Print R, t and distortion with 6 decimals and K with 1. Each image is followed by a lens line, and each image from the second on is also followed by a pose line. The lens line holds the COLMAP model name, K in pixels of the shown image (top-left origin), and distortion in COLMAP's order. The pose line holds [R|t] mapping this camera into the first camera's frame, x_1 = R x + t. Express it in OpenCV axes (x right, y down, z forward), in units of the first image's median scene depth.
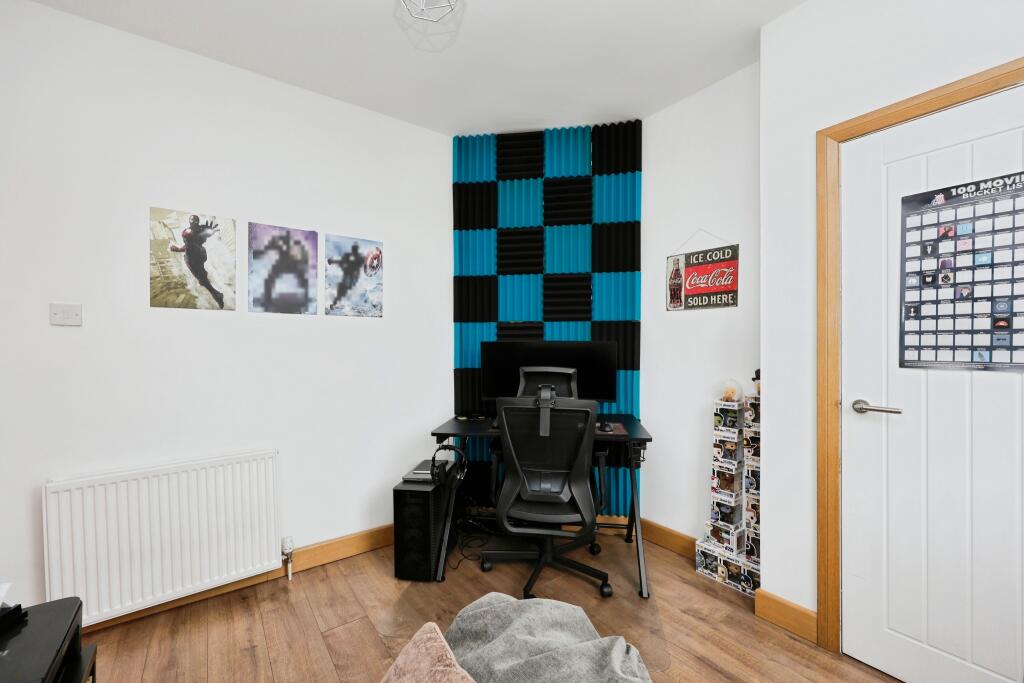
lens RADIAL K [[415.2, 0, 510.3], [0, 415.2, 344.5], [0, 0, 1]] dist [0.001249, -0.000080]
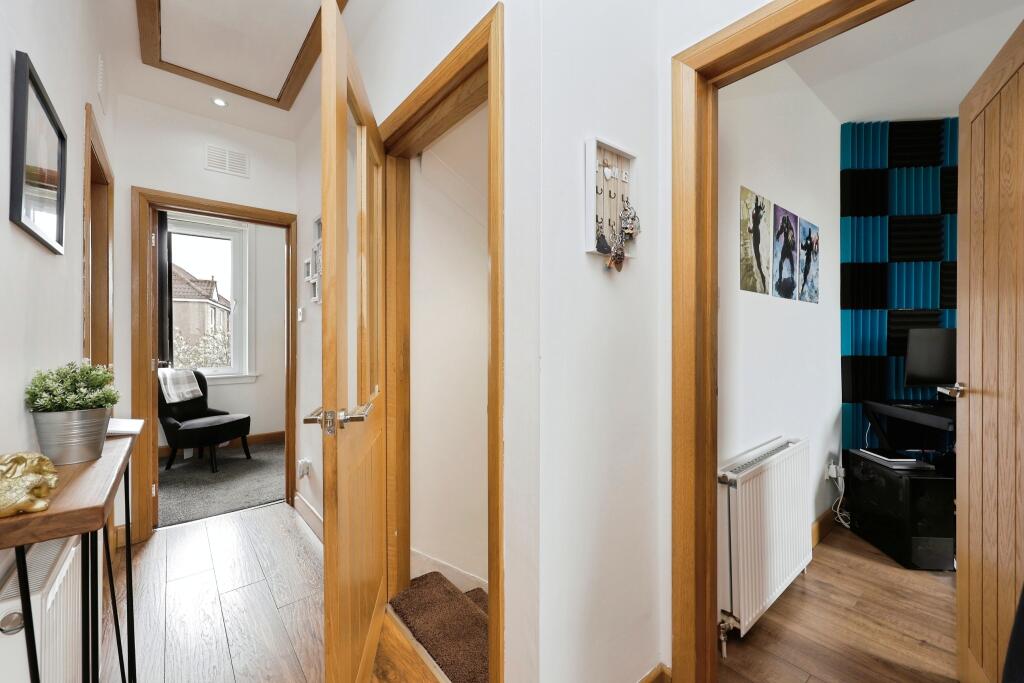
lens RADIAL K [[415.2, 0, 511.4], [0, 415.2, 338.0], [0, 0, 1]] dist [0.001249, -0.000080]
pose [[0.998685, -0.001540, 0.051235, -1.195882], [0.001601, 0.999998, -0.001153, 0.017897], [-0.051234, 0.001233, 0.998686, 0.055558]]
